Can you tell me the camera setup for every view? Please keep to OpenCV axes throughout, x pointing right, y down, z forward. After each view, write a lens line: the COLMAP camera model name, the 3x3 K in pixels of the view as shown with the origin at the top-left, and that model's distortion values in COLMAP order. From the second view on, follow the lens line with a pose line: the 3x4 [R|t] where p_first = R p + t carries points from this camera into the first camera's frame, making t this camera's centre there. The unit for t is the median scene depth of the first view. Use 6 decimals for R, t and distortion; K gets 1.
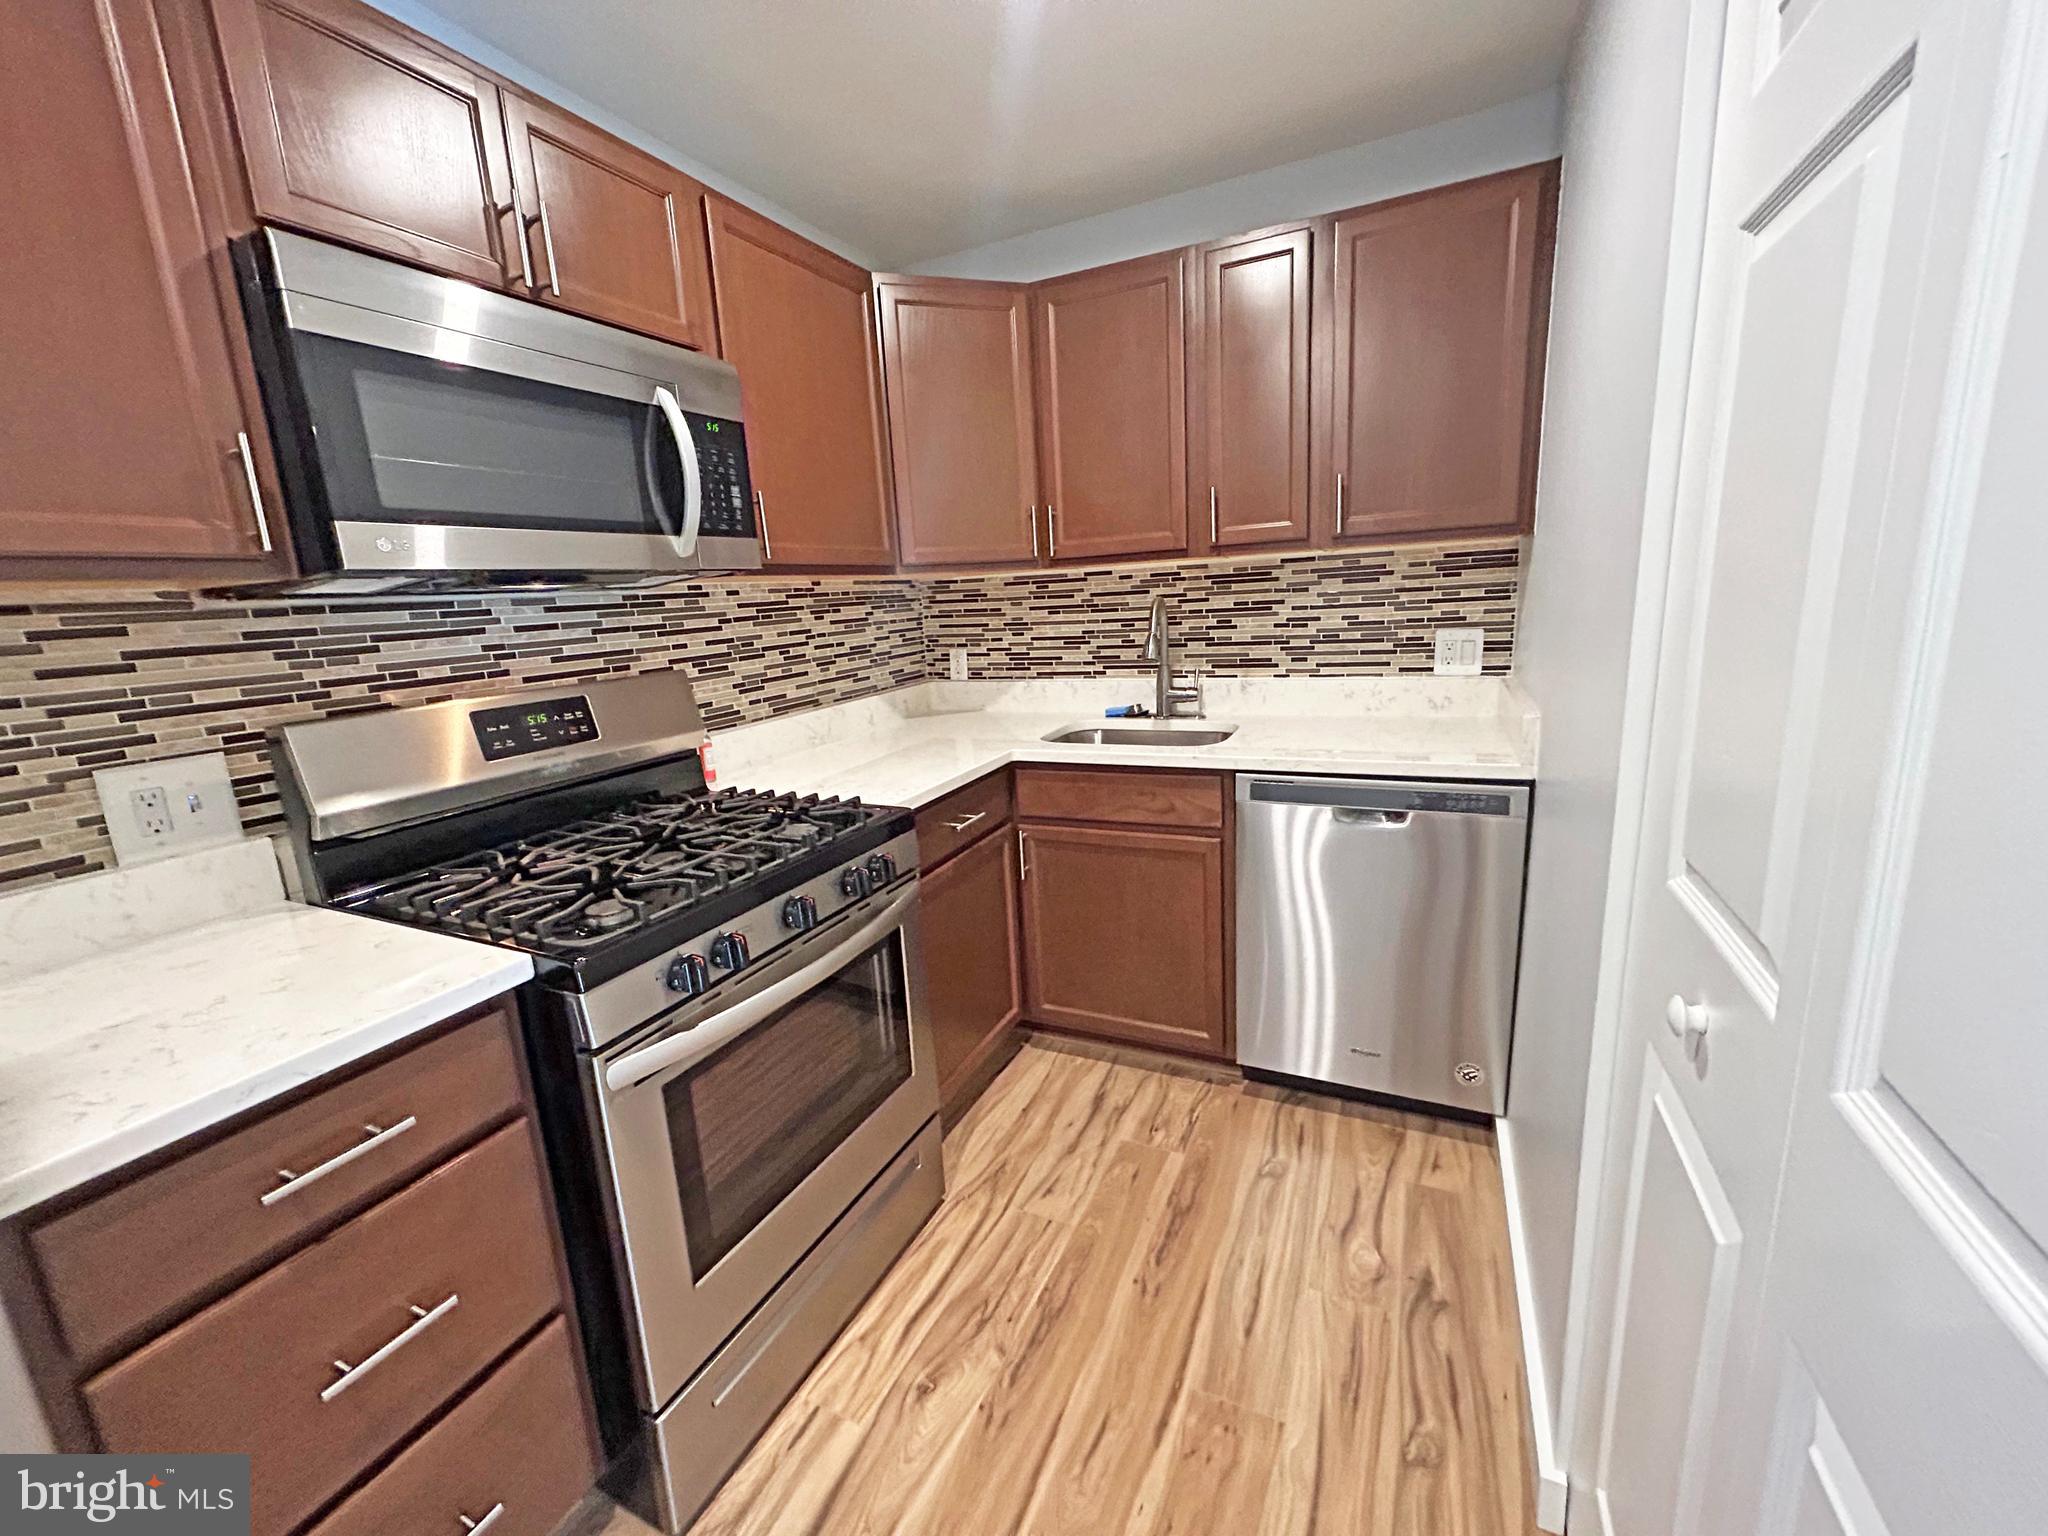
lens RADIAL K [[829.1, 0, 1029.0], [0, 829.1, 760.2], [0, 0, 1]] dist [-0.005844, 0.002280]
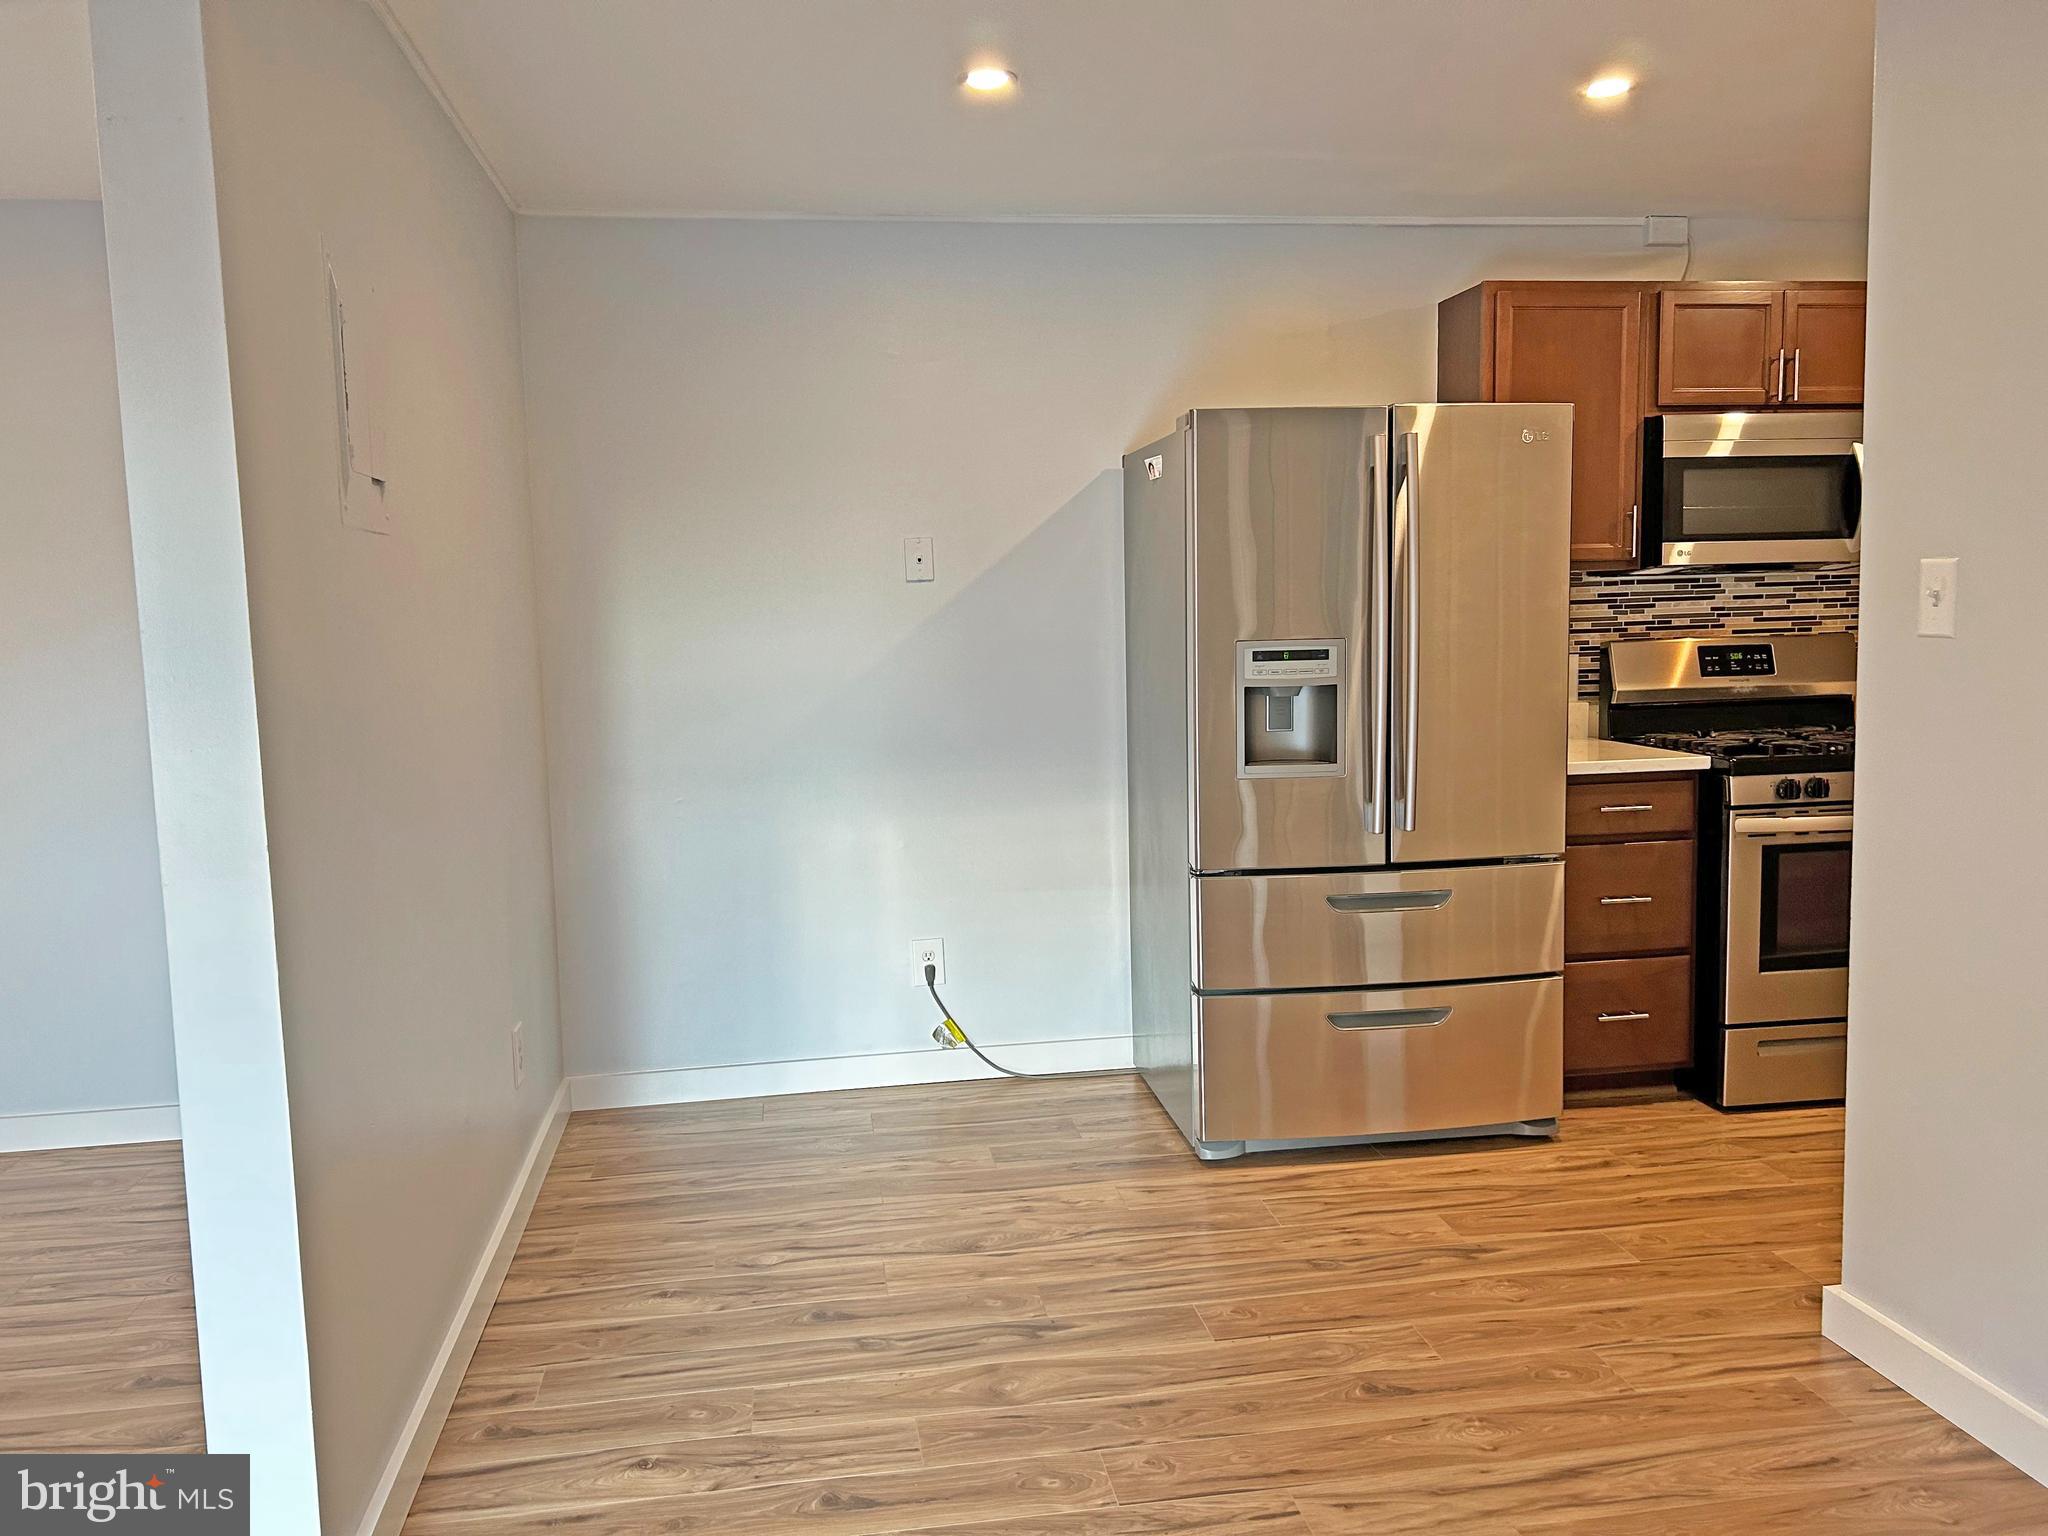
lens RADIAL K [[1547.2, 0, 1008.6], [0, 1547.2, 774.8], [0, 0, 1]] dist [0.043595, -0.038017]
pose [[0.554973, 0.126782, -0.822151, 1.129821], [-0.170268, 0.984706, 0.036914, 0.309565], [0.814257, 0.119499, 0.568072, -1.824562]]
